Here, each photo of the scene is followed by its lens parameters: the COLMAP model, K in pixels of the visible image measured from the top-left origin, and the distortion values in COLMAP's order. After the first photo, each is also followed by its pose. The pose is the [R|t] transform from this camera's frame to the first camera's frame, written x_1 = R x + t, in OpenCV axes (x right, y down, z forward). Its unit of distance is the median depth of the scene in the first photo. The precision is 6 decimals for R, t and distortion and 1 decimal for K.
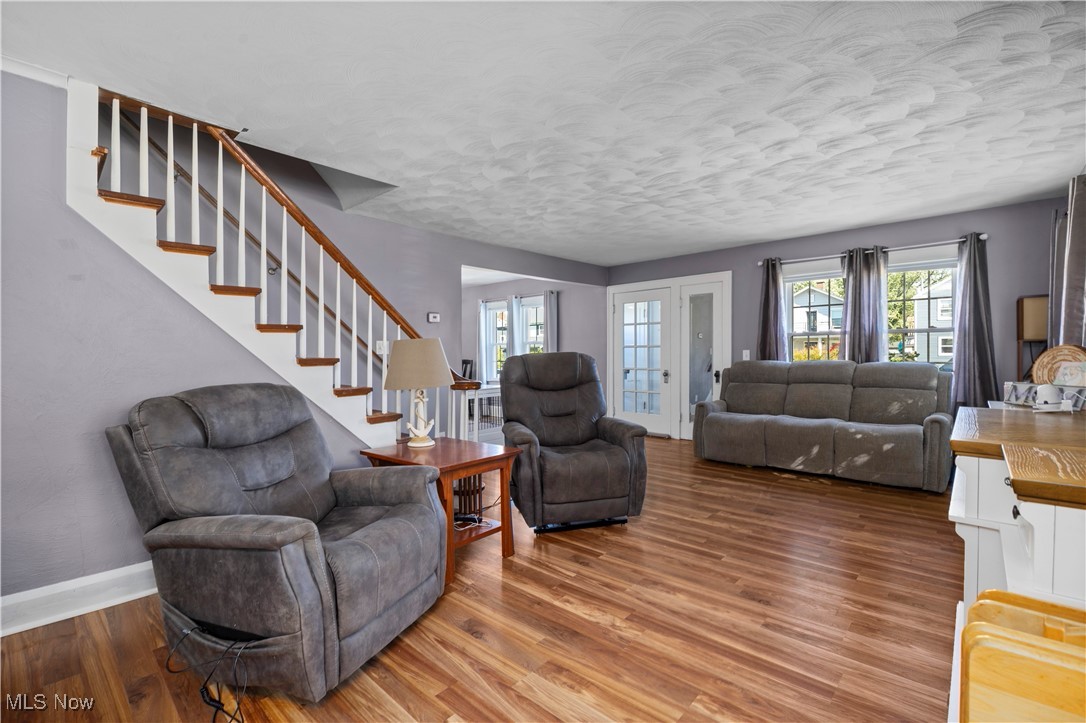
lens RADIAL K [[488.3, 0, 541.8], [0, 488.3, 356.4], [0, 0, 1]] dist [-0.006178, 0.000600]
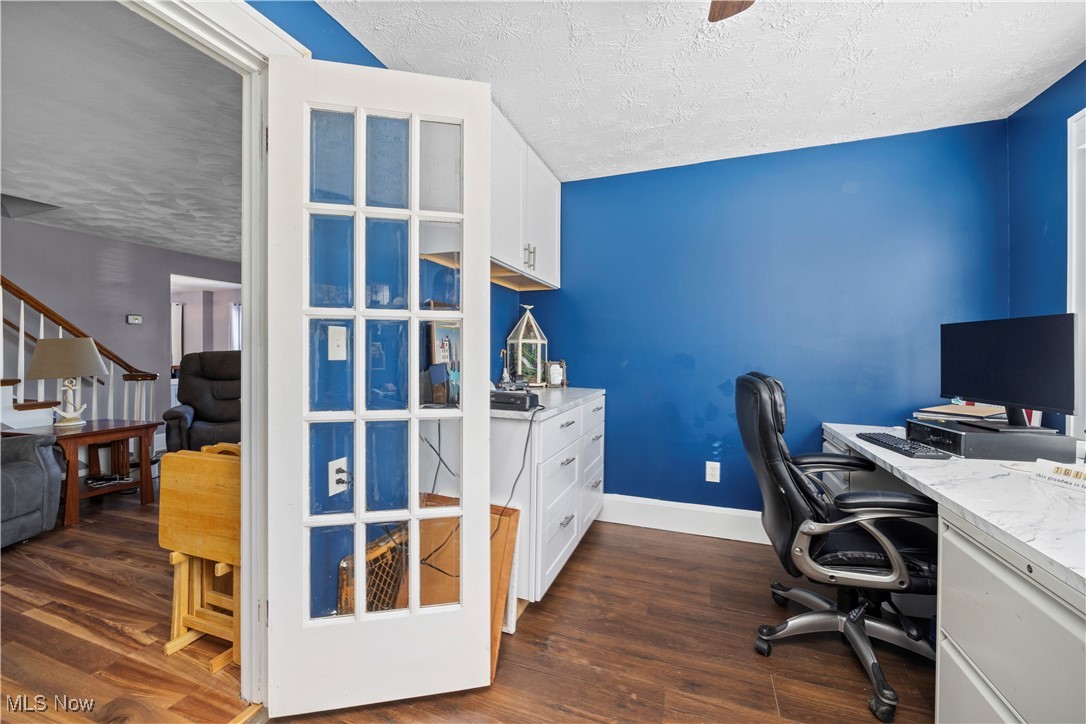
lens RADIAL K [[437.5, 0, 545.2], [0, 437.5, 354.2], [0, 0, 1]] dist [0.001438, 0.000412]
pose [[0.926127, 0.008117, 0.377124, 0.437287], [-0.004870, 0.999942, -0.009562, 0.009952], [-0.377180, 0.007019, 0.926114, -0.466006]]
